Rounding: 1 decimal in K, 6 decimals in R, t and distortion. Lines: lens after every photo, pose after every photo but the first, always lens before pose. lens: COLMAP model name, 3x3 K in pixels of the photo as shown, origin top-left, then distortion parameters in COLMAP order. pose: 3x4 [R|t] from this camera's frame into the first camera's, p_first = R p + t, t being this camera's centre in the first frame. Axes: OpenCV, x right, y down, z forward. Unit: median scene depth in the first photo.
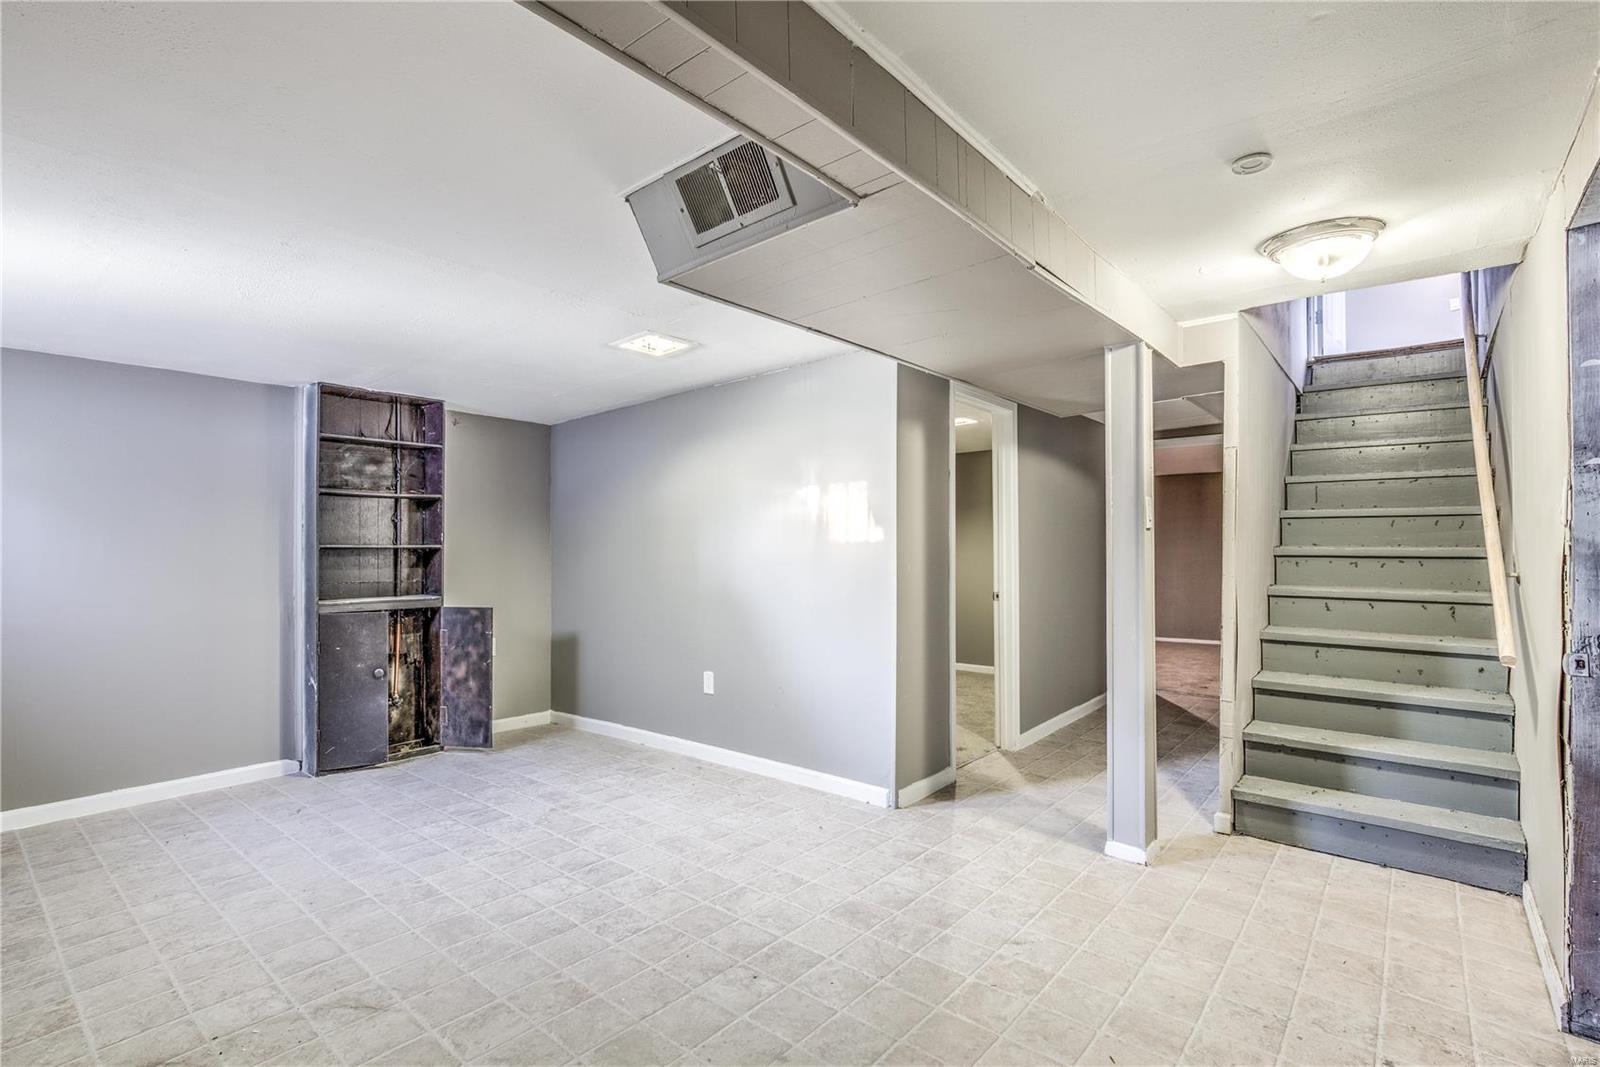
lens RADIAL K [[728.8, 0, 796.7], [0, 728.8, 550.7], [0, 0, 1]] dist [-0.003467, 0.000568]
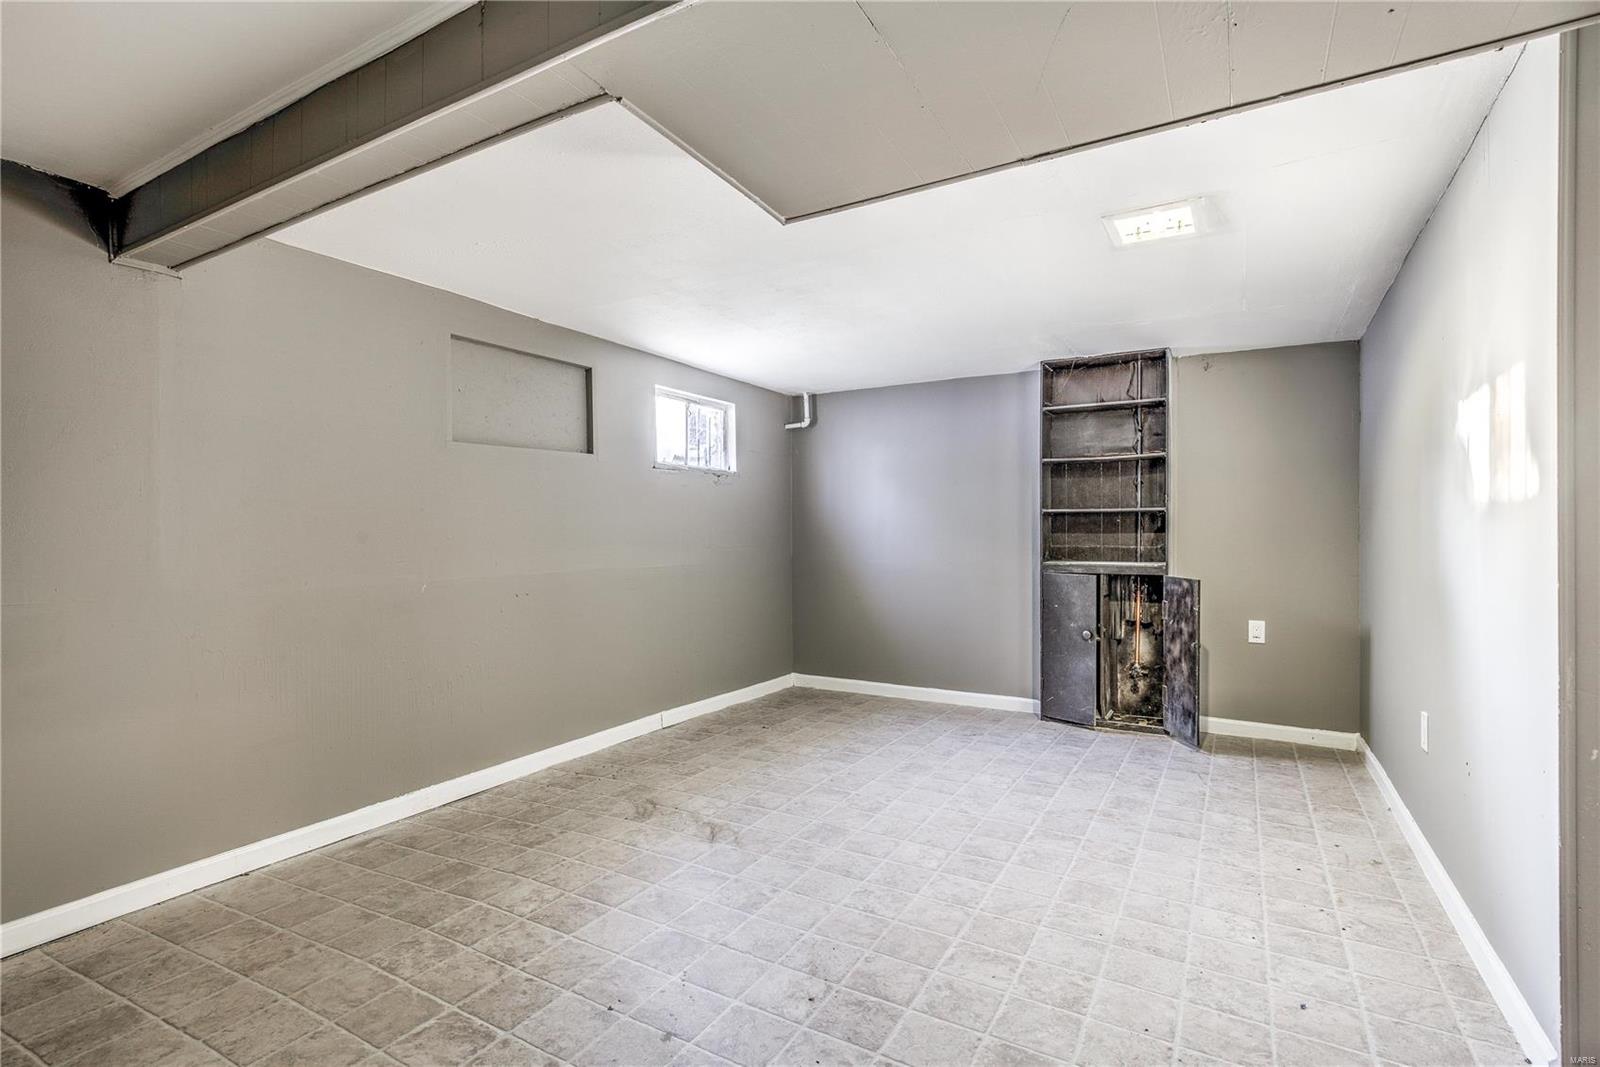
lens RADIAL K [[774.1, 0, 796.7], [0, 774.1, 520.1], [0, 0, 1]] dist [-0.001500, -0.000848]
pose [[0.189574, -0.008342, -0.981831, 0.415493], [-0.000047, 0.999964, -0.008506, 0.017778], [0.981866, 0.001659, 0.189567, 0.406956]]
